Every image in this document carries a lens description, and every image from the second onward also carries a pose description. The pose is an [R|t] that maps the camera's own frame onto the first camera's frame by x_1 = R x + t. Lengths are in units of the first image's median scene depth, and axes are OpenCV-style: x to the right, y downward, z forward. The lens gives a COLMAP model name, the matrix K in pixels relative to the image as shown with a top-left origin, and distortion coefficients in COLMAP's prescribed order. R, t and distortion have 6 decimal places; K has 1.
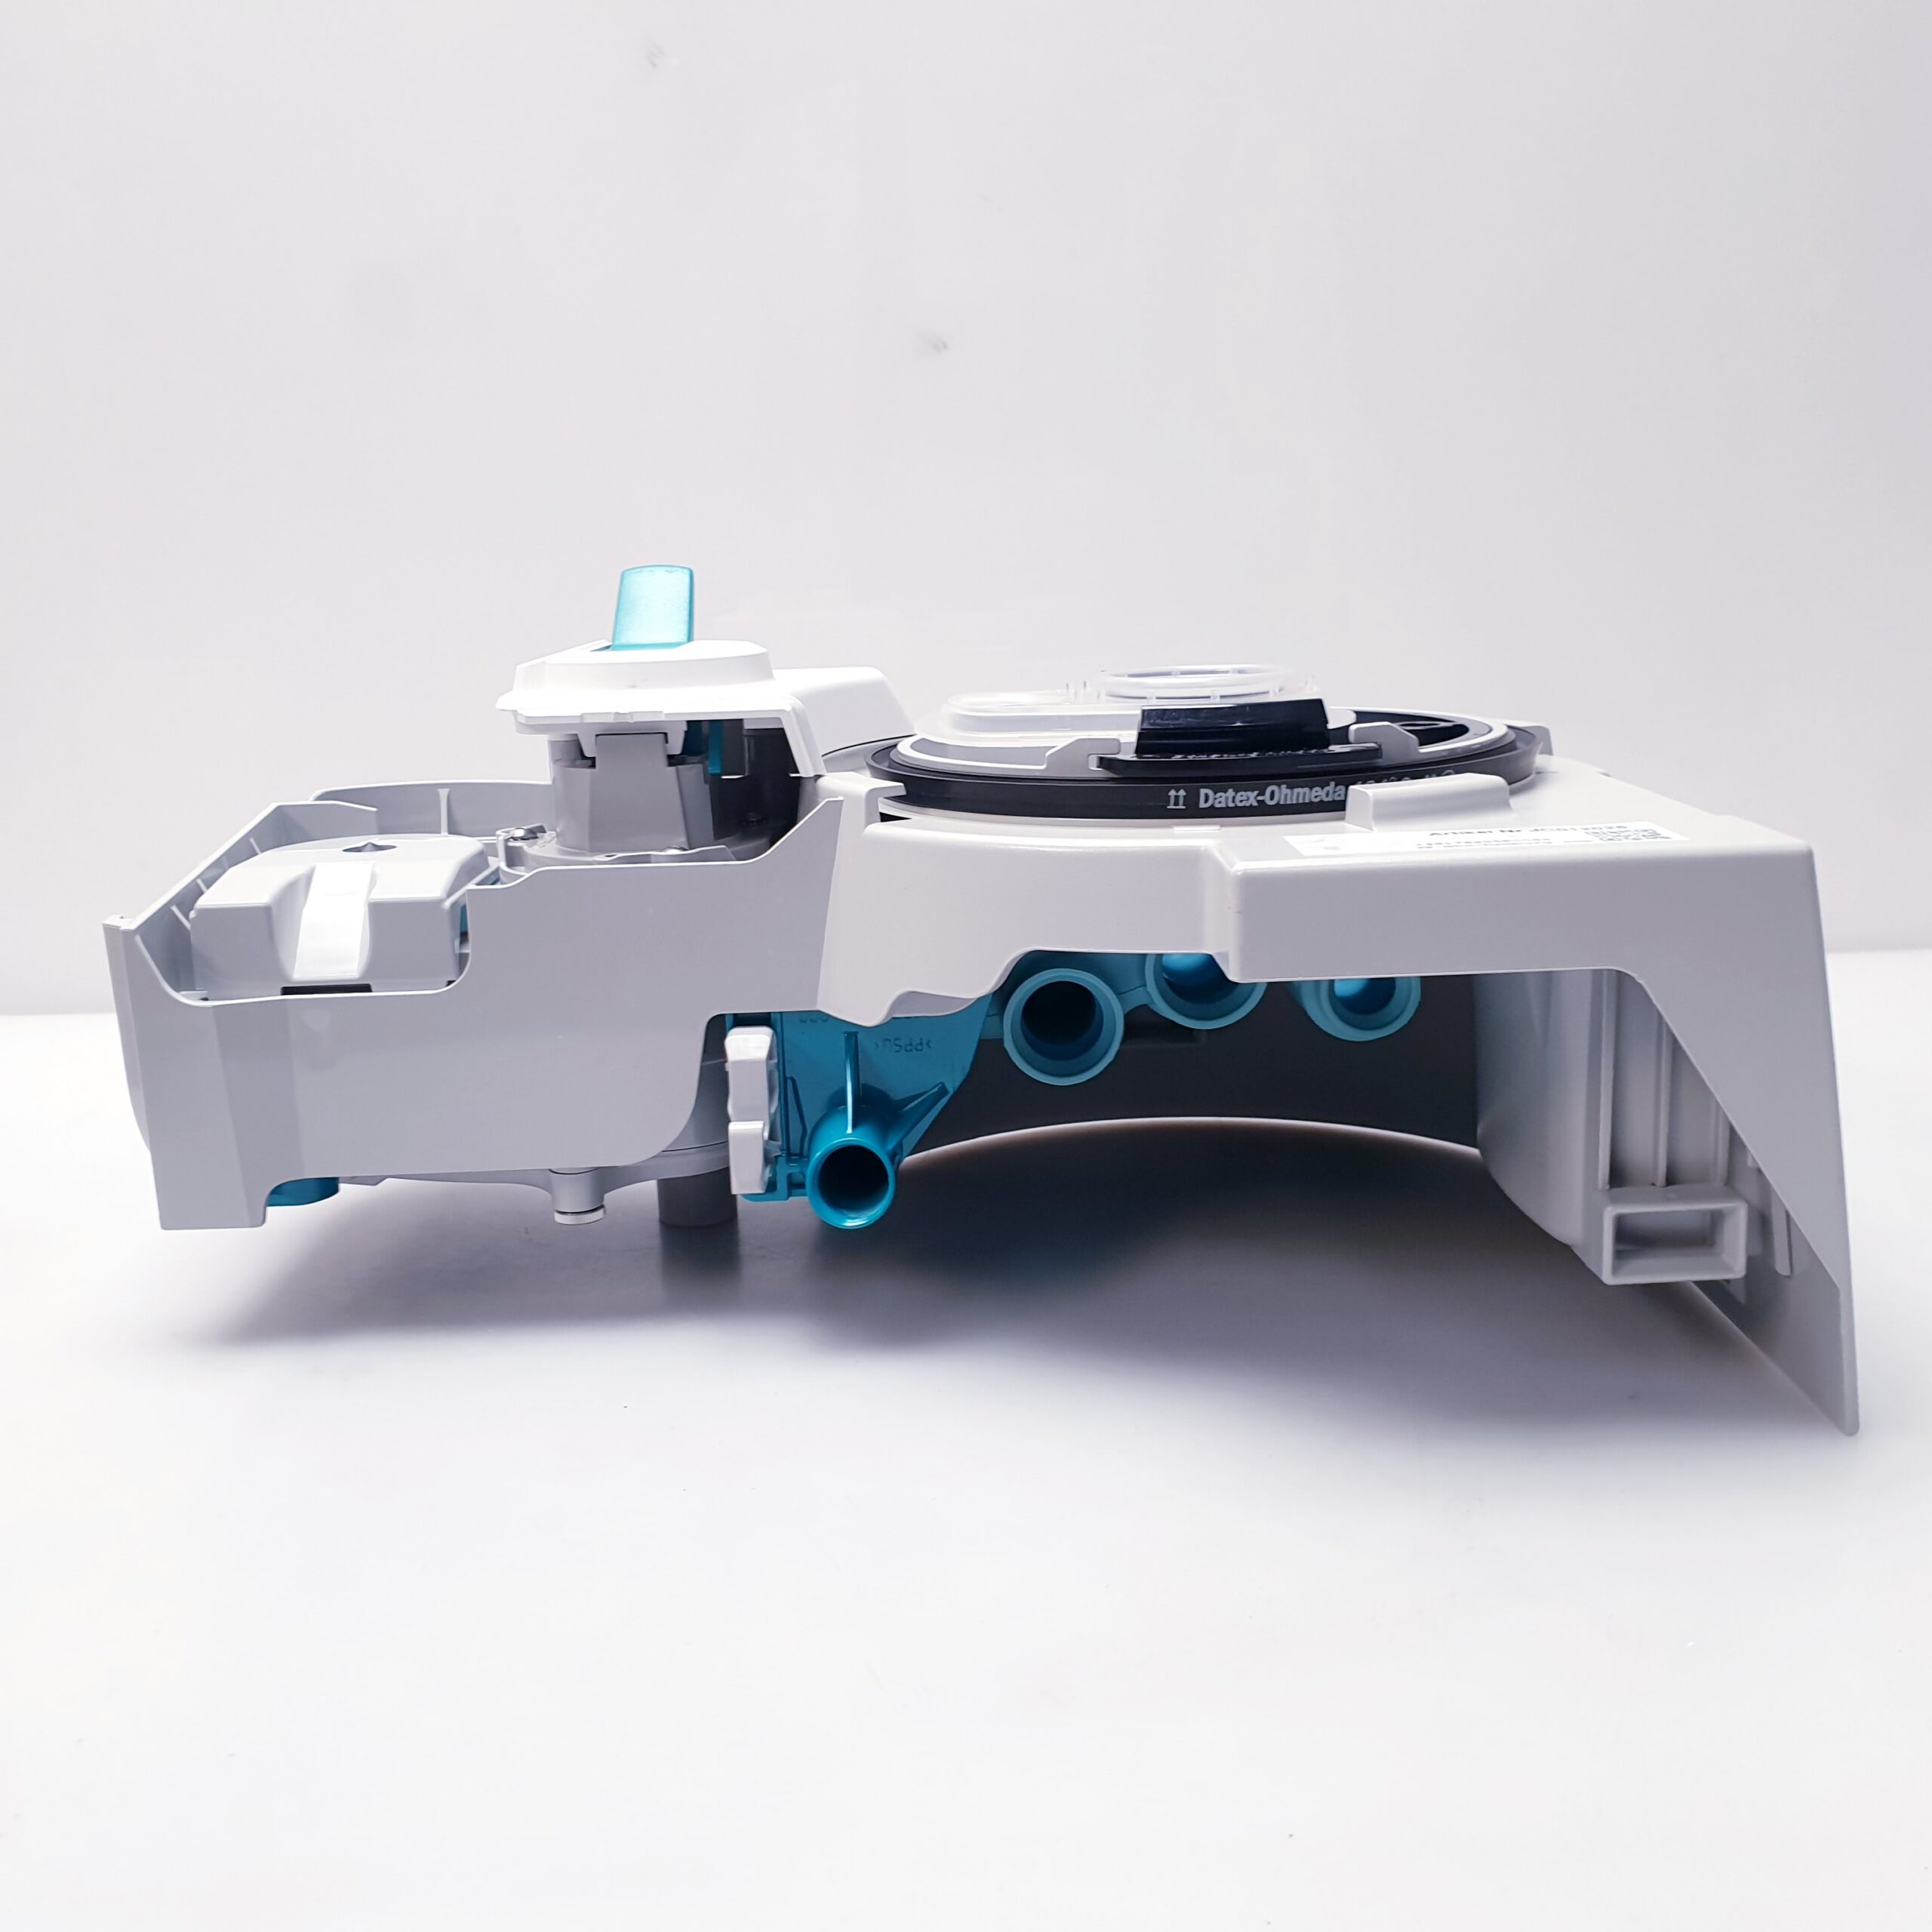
lens RADIAL K [[2282.8, 0, 972.3], [0, 2282.8, 942.8], [0, 0, 1]] dist [0.146834, -0.652998]
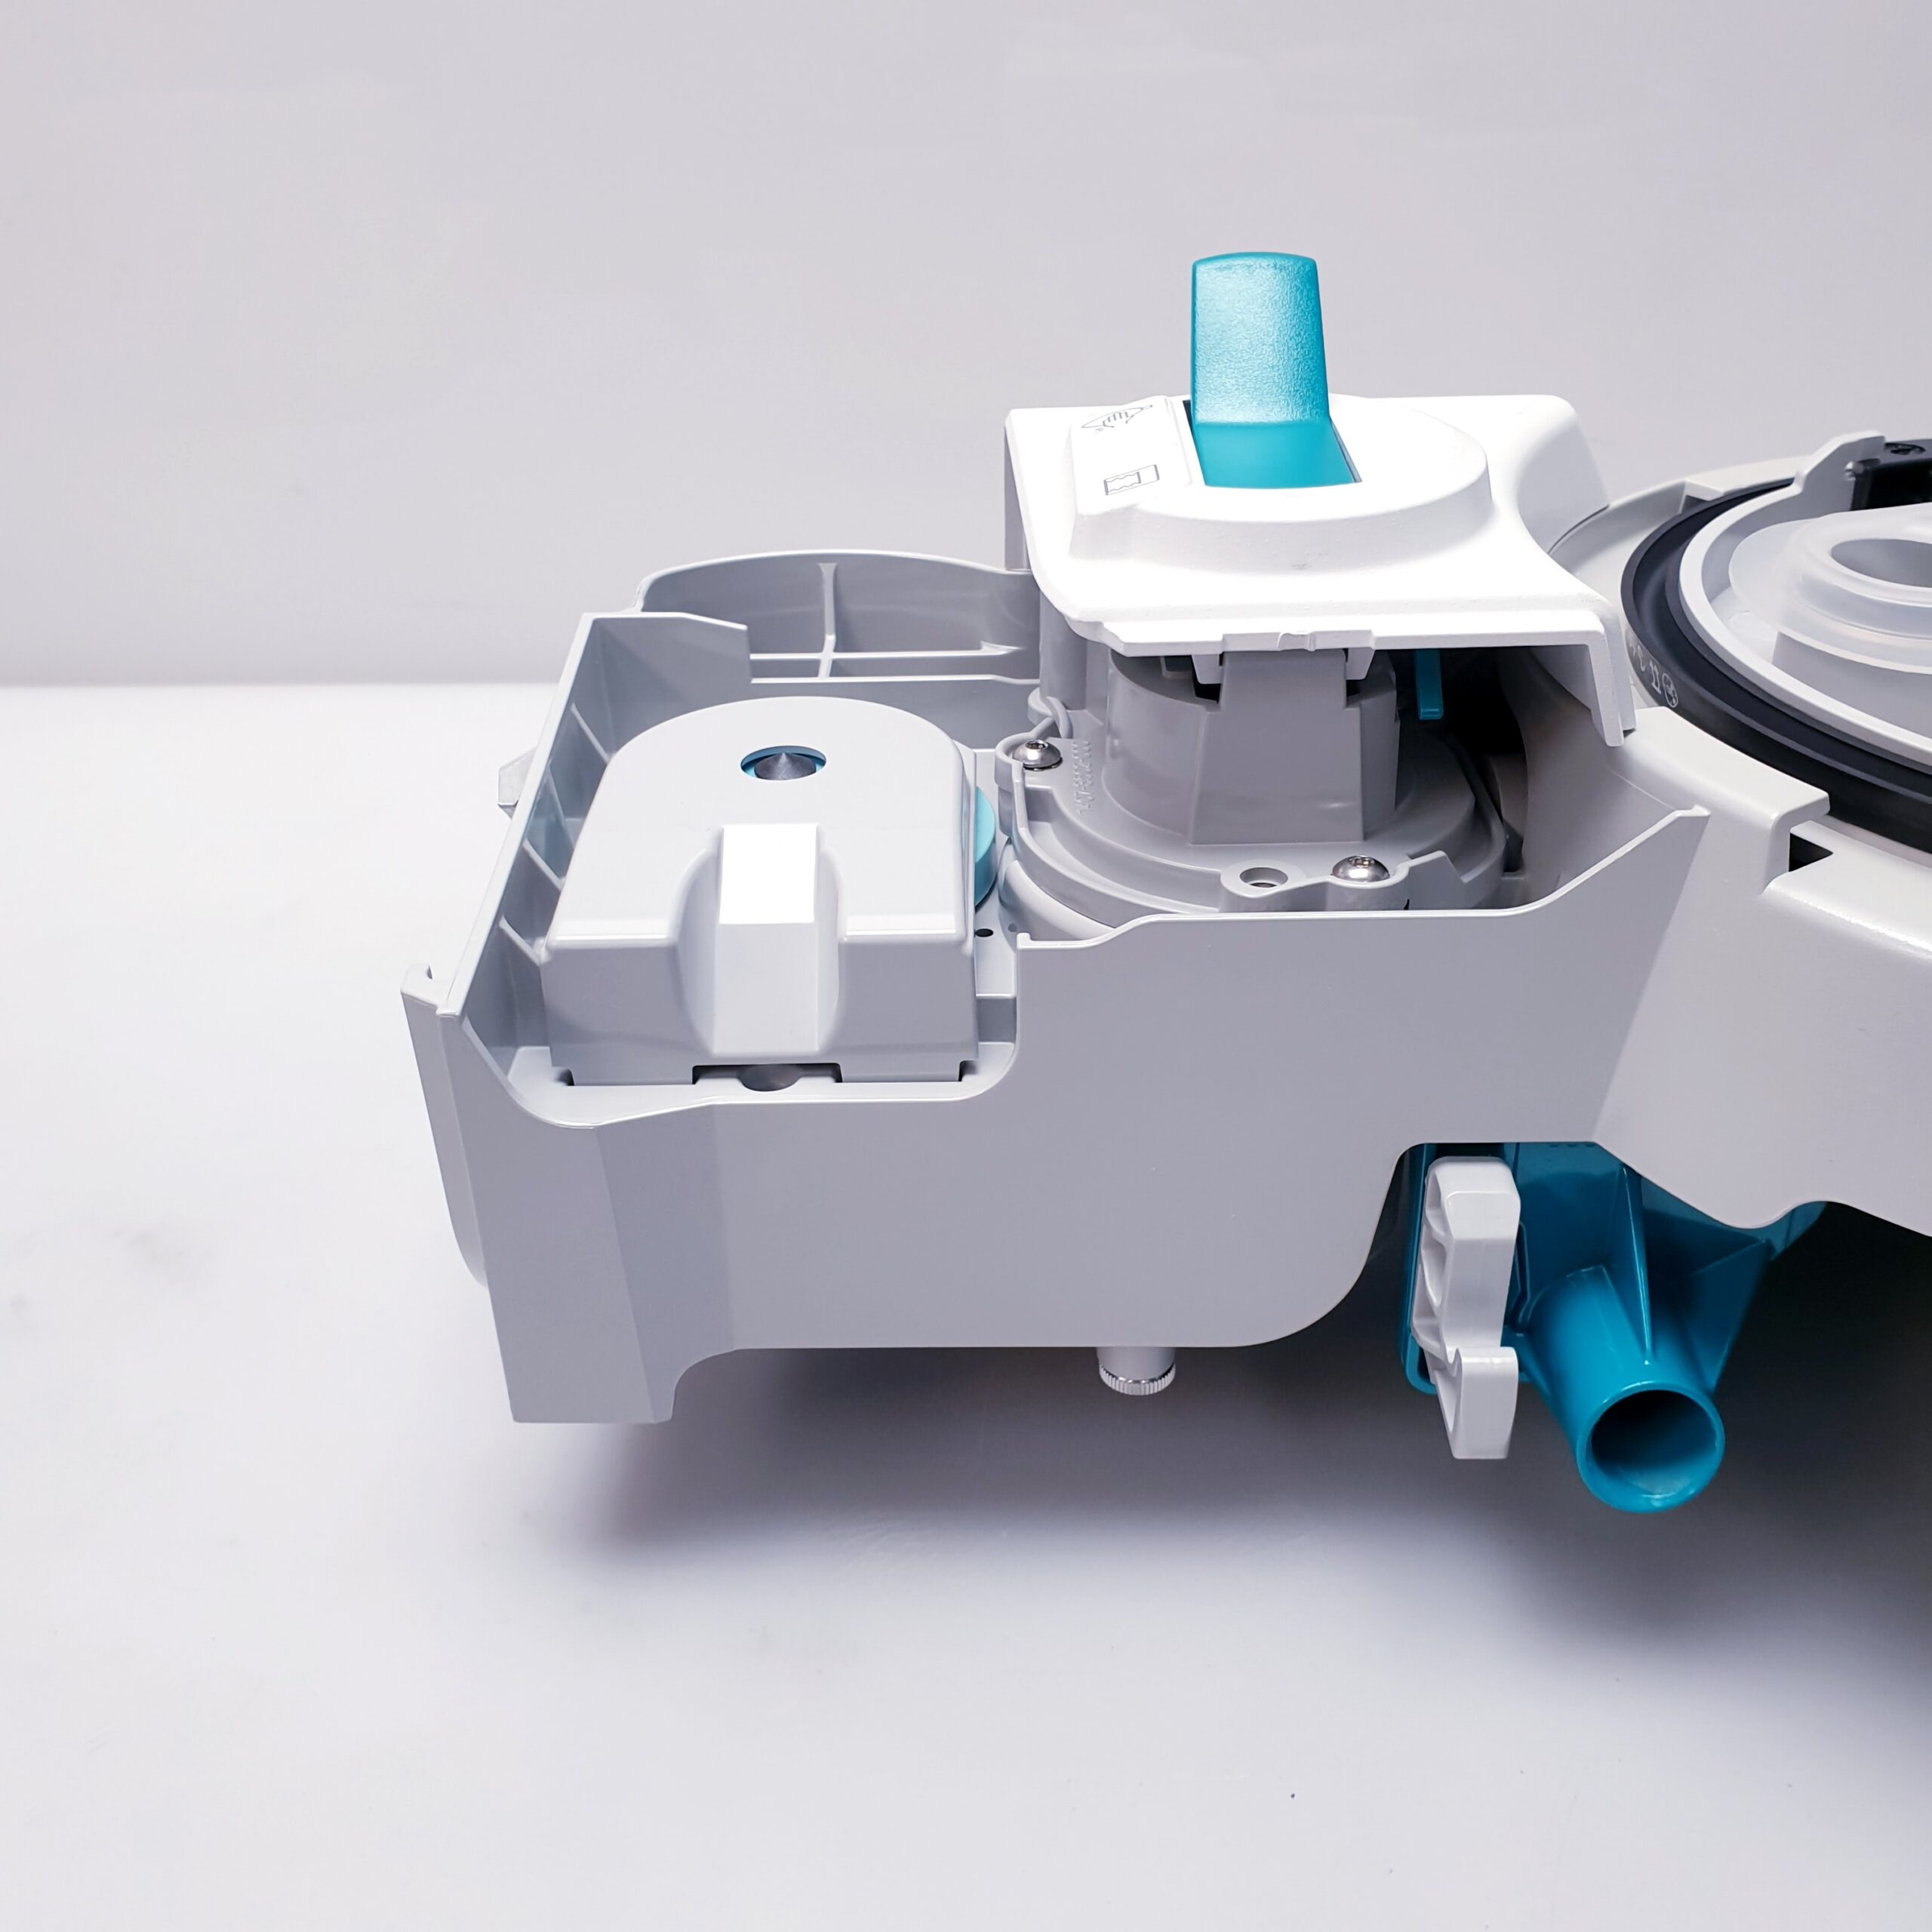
lens RADIAL K [[2184.9, 0, 966.3], [0, 2184.9, 1025.6], [0, 0, 1]] dist [0.189897, 0.001105]
pose [[0.999628, 0.027042, -0.003668, -0.226416], [-0.024252, 0.941926, 0.334944, -0.186665], [0.012512, -0.334730, 0.942231, 0.458491]]
